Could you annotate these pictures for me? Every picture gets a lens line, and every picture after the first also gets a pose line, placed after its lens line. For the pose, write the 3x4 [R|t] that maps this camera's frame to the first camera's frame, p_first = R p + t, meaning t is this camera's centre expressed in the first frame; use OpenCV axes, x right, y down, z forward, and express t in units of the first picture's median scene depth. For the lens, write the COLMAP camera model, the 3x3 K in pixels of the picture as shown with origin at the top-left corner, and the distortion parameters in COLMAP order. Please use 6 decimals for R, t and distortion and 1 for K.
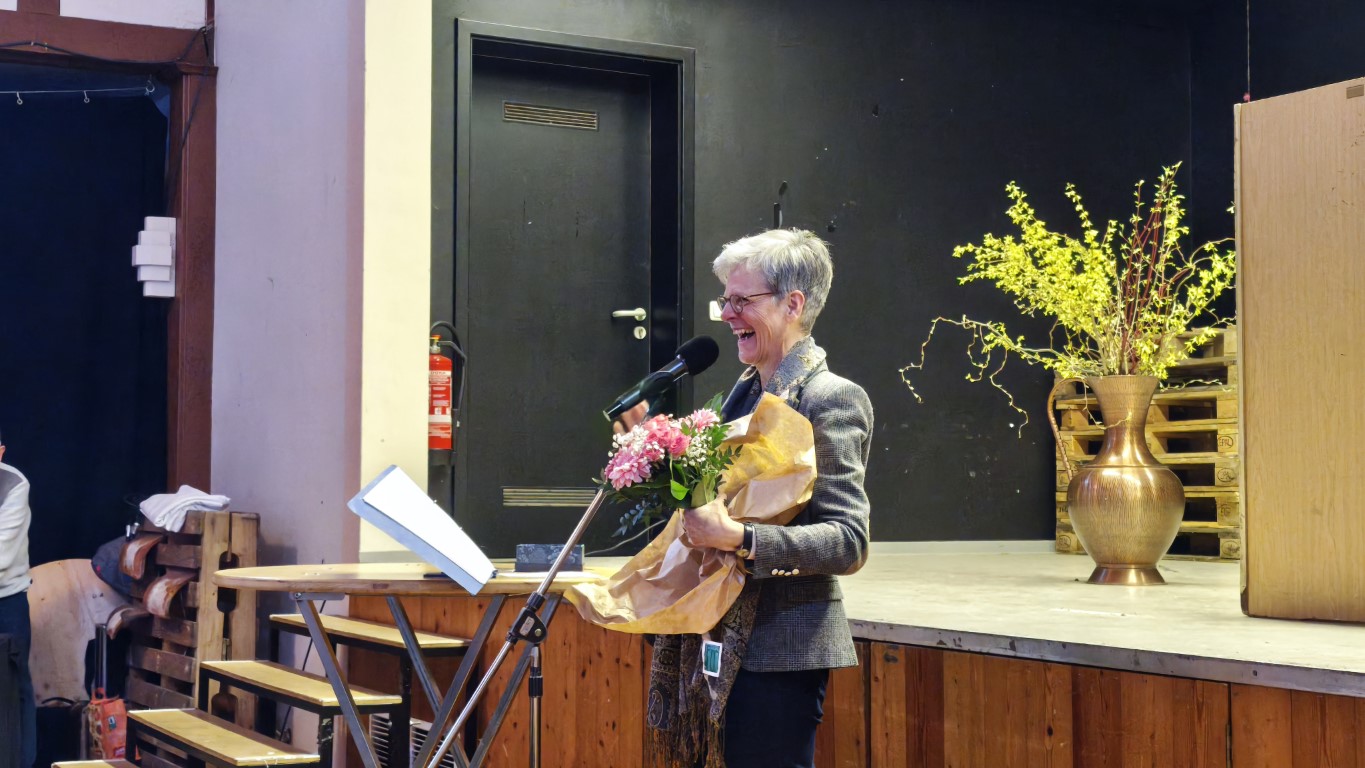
lens RADIAL K [[1990.2, 0, 682.5], [0, 1990.2, 384.0], [0, 0, 1]] dist [0.240928, -1.125885]
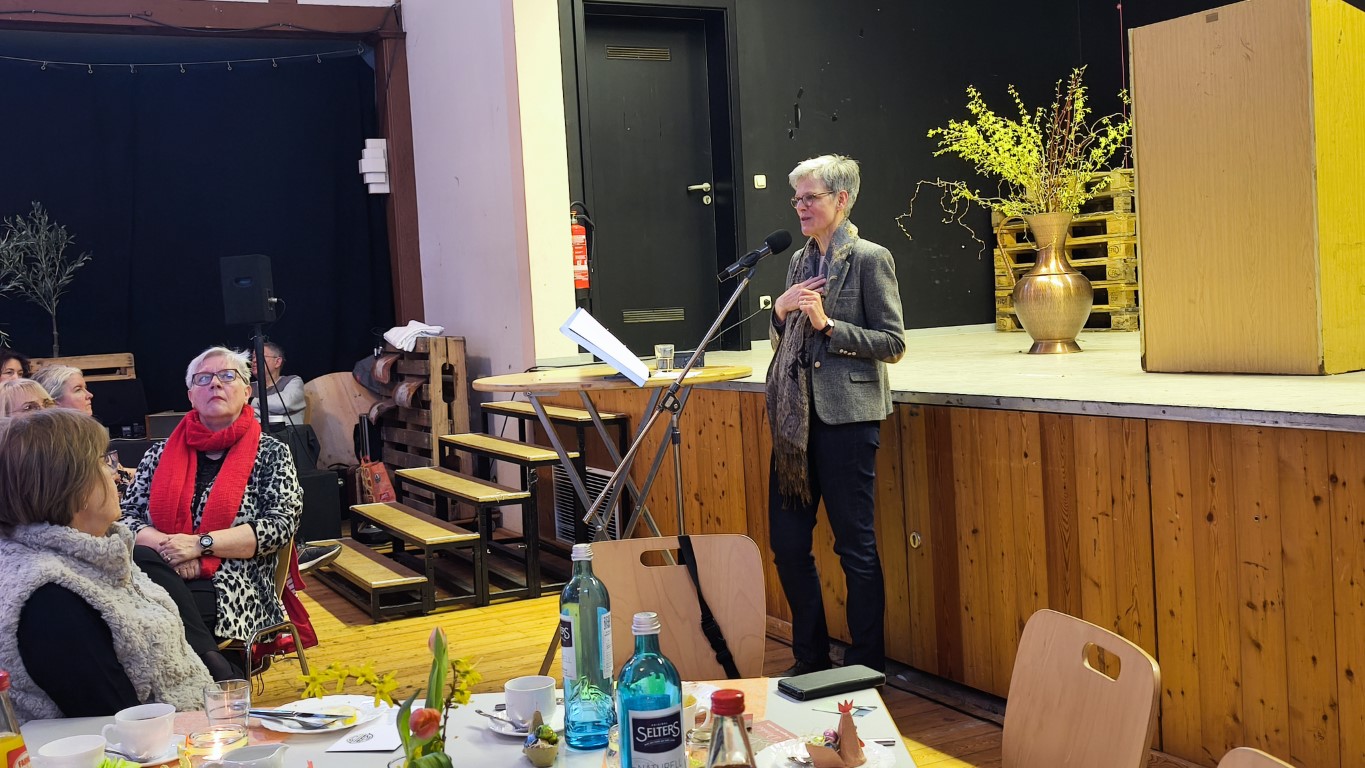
lens RADIAL K [[1398.4, 0, 652.8], [0, 1398.4, 366.4], [0, 0, 1]] dist [0.183227, -0.644055]
pose [[0.997643, -0.055382, -0.040524, -0.033911], [0.059233, 0.993124, 0.100977, -0.013638], [0.034653, -0.103140, 0.994063, -0.053106]]
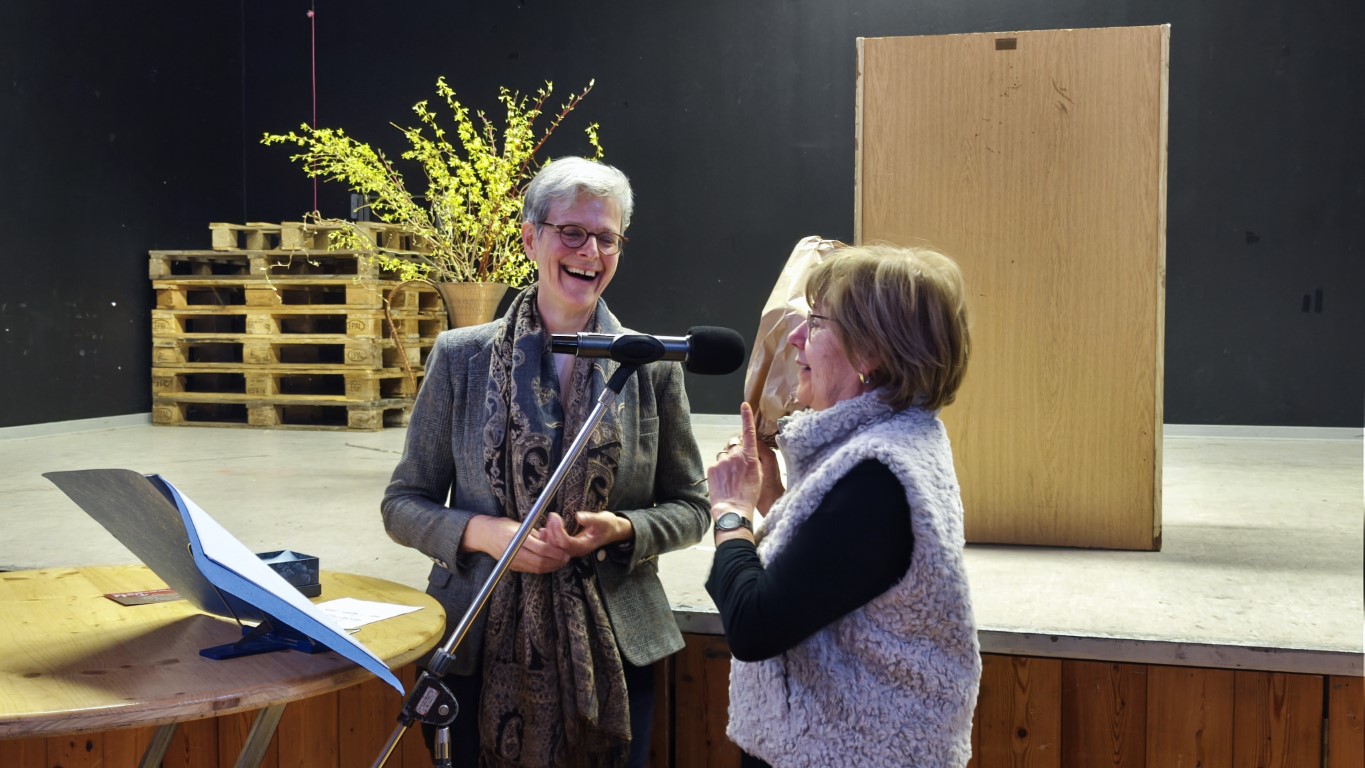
lens RADIAL K [[1391.8, 0, 682.5], [0, 1391.8, 384.0], [0, 0, 1]] dist [-0.001137, 0.001061]
pose [[0.683882, -0.034442, 0.728780, -0.216980], [-0.041859, 0.995388, 0.086322, -0.016904], [-0.728391, -0.089540, 0.679286, 0.418897]]
